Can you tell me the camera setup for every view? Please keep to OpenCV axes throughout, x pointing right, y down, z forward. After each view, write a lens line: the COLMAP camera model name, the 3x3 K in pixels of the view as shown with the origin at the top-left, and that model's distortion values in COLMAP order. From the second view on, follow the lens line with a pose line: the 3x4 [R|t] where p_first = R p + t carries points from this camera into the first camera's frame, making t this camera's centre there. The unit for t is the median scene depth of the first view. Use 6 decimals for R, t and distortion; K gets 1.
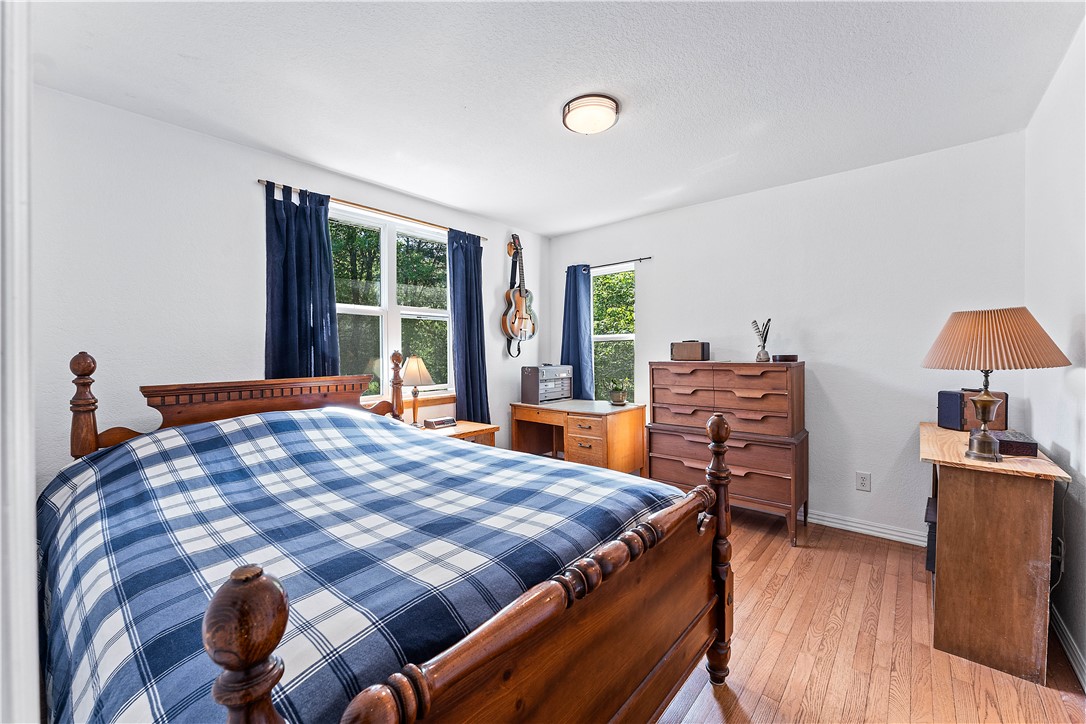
lens RADIAL K [[431.1, 0, 532.5], [0, 431.1, 360.3], [0, 0, 1]] dist [-0.000336, -0.000081]
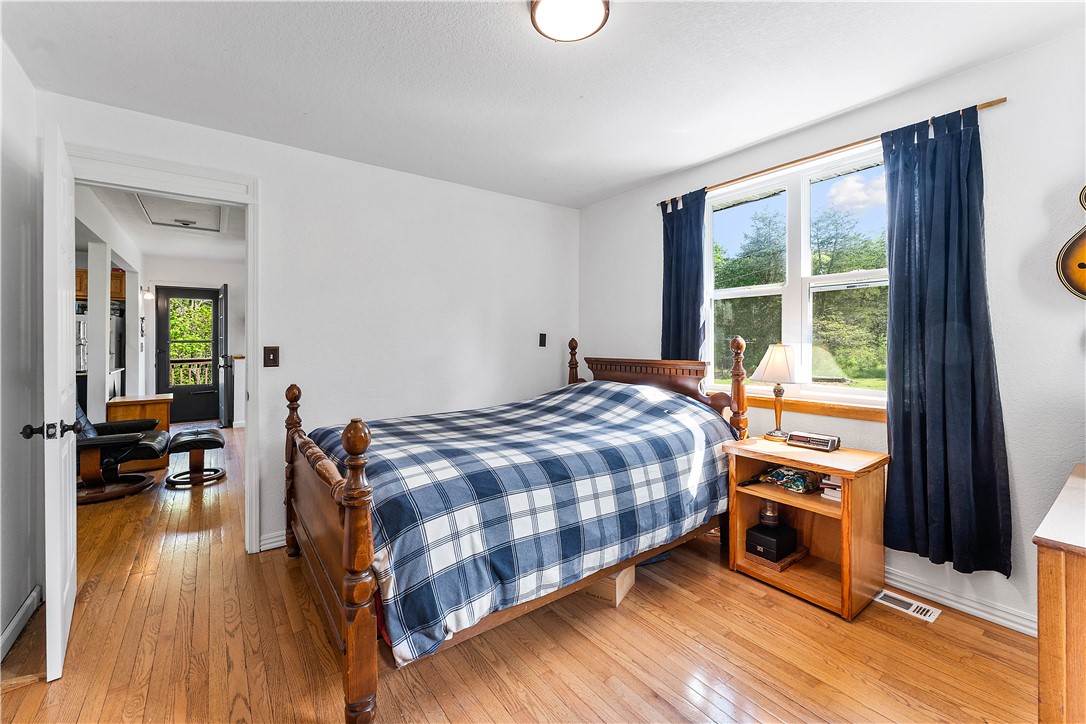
lens RADIAL K [[450.2, 0, 543.8], [0, 450.2, 332.1], [0, 0, 1]] dist [-0.000343, -0.000023]
pose [[-0.207483, -0.000082, -0.978239, 0.709885], [-0.006995, 0.999975, 0.001400, -0.033842], [0.978214, 0.007133, -0.207478, 0.897513]]
